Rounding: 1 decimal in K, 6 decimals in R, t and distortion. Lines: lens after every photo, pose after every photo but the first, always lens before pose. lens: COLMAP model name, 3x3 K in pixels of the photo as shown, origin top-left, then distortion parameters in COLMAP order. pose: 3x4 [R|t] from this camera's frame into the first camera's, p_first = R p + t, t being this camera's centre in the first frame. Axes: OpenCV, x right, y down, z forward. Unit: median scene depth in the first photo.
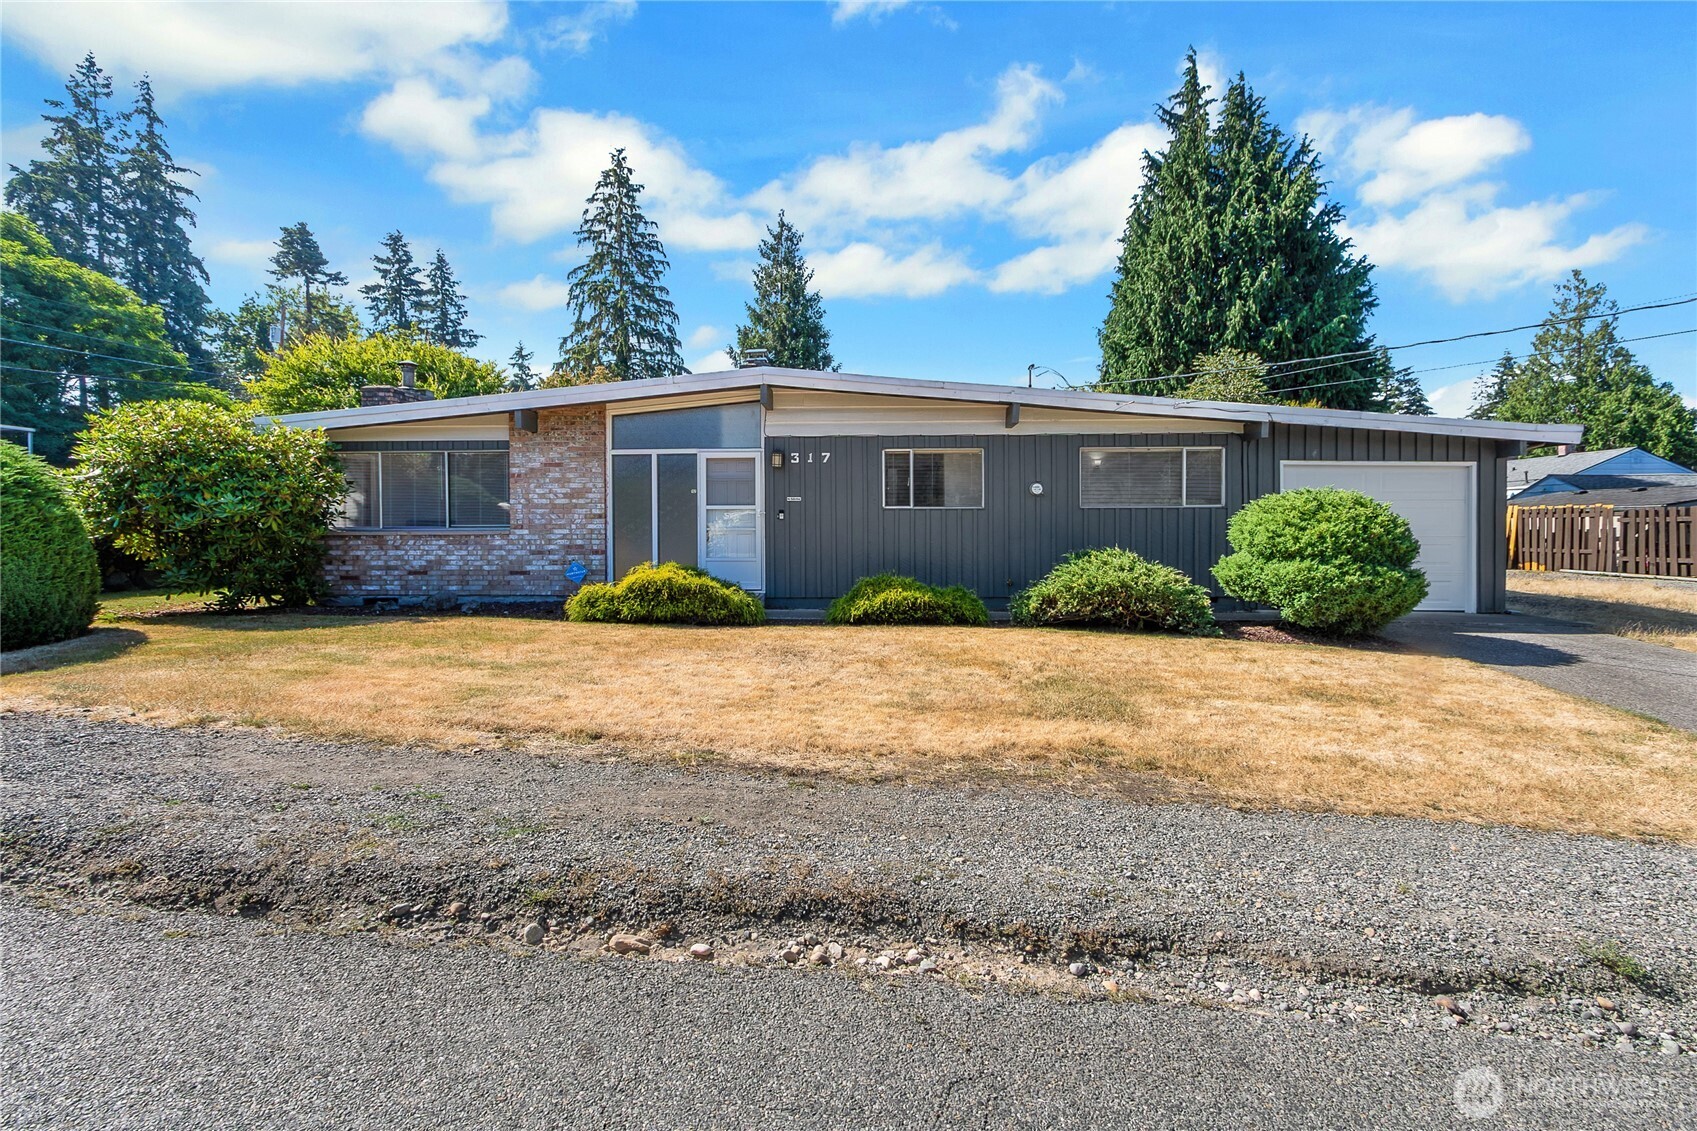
lens RADIAL K [[772.5, 0, 851.0], [0, 772.5, 525.9], [0, 0, 1]] dist [-0.000782, -0.000270]
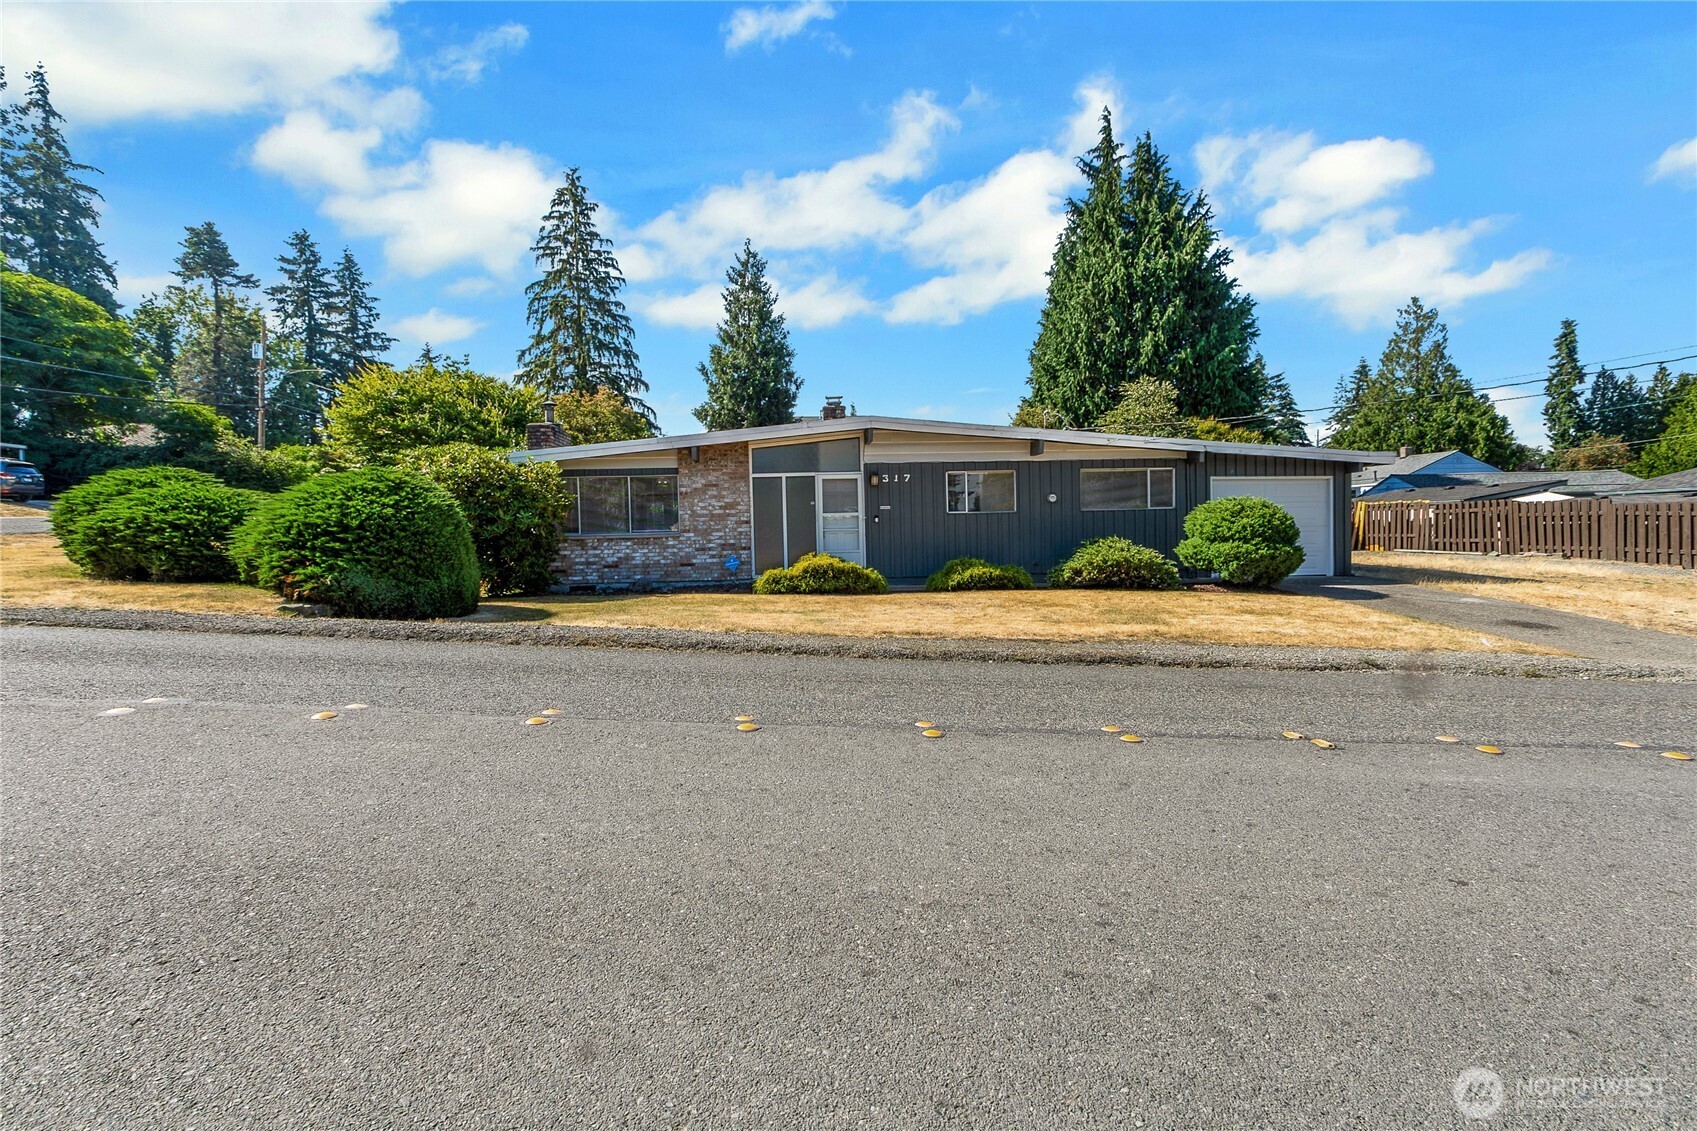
lens RADIAL K [[775.0, 0, 842.1], [0, 775.0, 536.8], [0, 0, 1]] dist [-0.000028, -0.000508]
pose [[0.993740, -0.019702, 0.109969, -0.103265], [0.018243, 0.999732, 0.014264, -0.001056], [-0.110220, -0.012168, 0.993833, -0.132893]]
